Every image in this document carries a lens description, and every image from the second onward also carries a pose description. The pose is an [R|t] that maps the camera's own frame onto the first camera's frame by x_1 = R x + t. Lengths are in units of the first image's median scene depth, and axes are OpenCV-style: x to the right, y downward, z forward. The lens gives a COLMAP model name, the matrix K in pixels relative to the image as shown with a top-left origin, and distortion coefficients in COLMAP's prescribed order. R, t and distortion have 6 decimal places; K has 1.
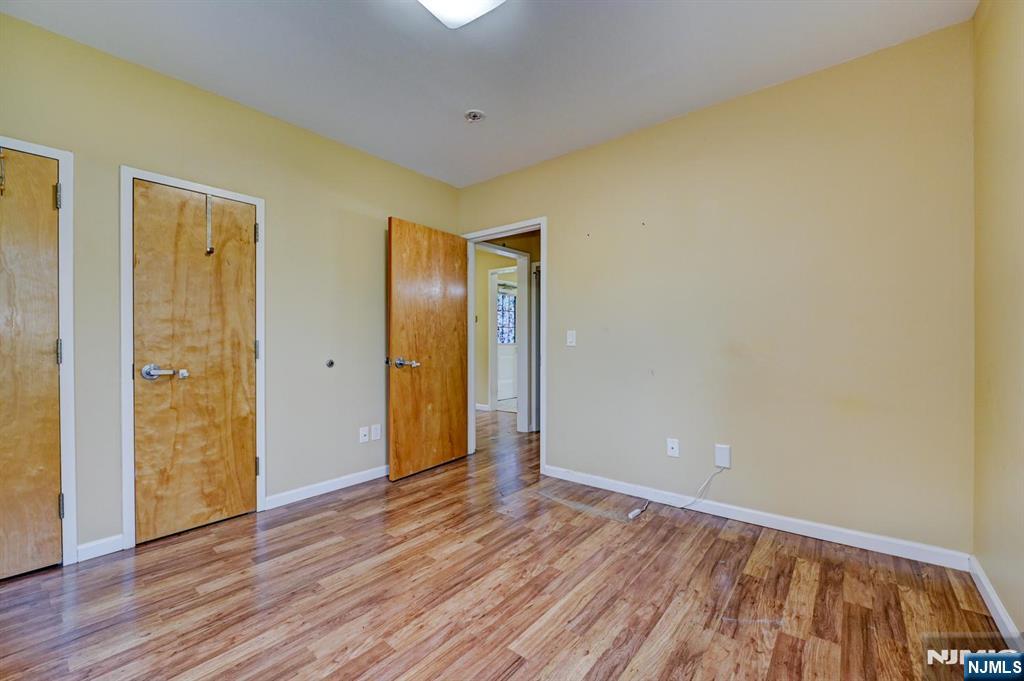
lens RADIAL K [[411.3, 0, 516.1], [0, 411.3, 343.4], [0, 0, 1]] dist [-0.010190, -0.000675]
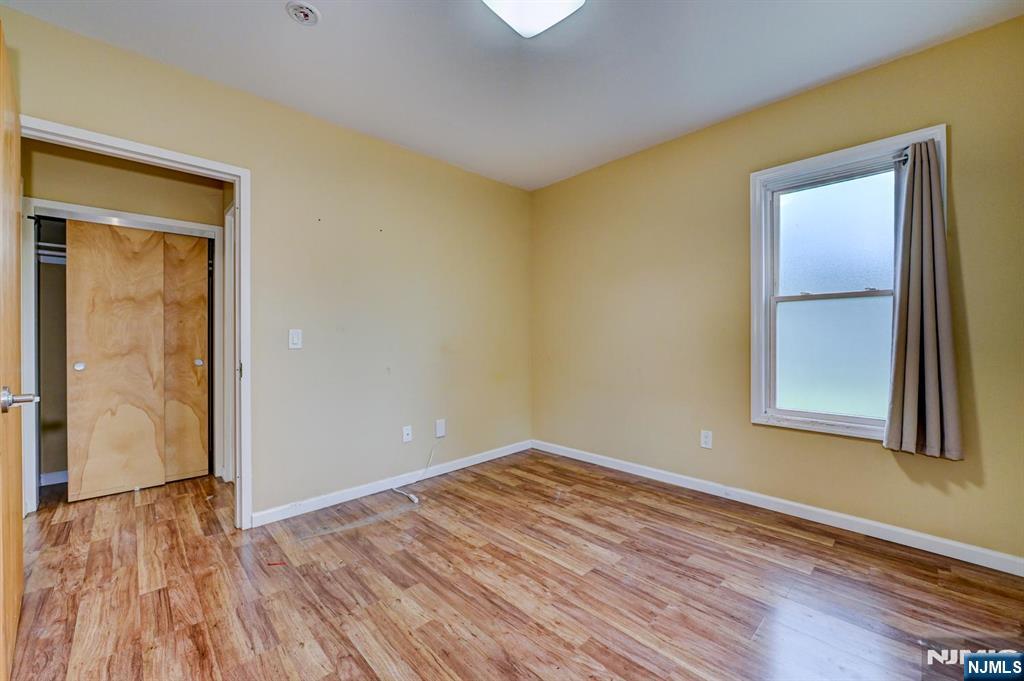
lens RADIAL K [[406.5, 0, 514.9], [0, 406.5, 340.1], [0, 0, 1]] dist [-0.004230, -0.000649]
pose [[0.136568, -0.001579, 0.990629, -0.896558], [0.019134, 0.999816, -0.001044, 0.000885], [-0.990446, 0.019098, 0.136573, 0.698150]]
